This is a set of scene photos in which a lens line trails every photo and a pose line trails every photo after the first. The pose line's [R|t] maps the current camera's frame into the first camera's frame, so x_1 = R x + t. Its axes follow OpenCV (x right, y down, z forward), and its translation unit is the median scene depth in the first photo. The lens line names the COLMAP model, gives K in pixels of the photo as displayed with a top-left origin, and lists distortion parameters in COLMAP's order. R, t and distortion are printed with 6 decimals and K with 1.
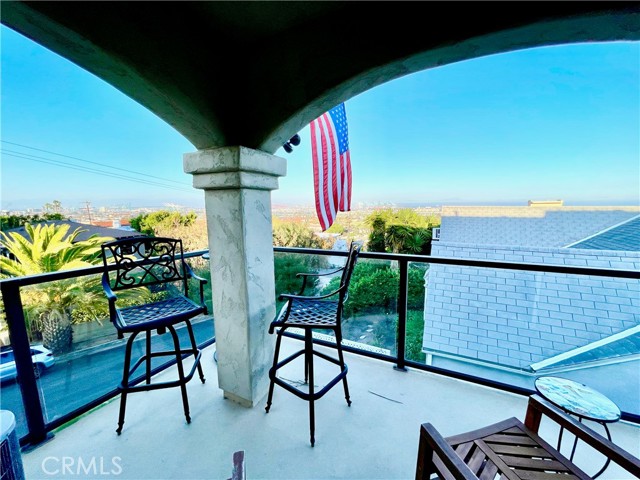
lens RADIAL K [[258.0, 0, 320.0], [0, 258.0, 242.4], [0, 0, 1]] dist [-0.000826, -0.000141]
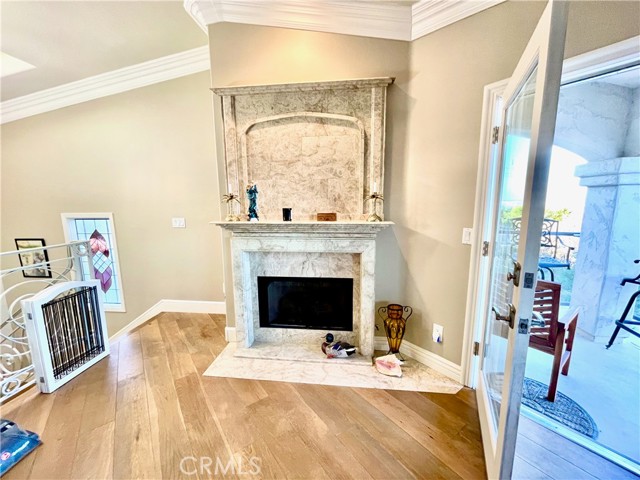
lens RADIAL K [[258.0, 0, 320.0], [0, 258.0, 242.4], [0, 0, 1]] dist [-0.000826, -0.000141]
pose [[0.349568, 0.153086, -0.924320, 0.464247], [-0.130558, 0.984894, 0.113743, 0.155322], [0.927770, 0.080917, 0.364275, -1.007292]]
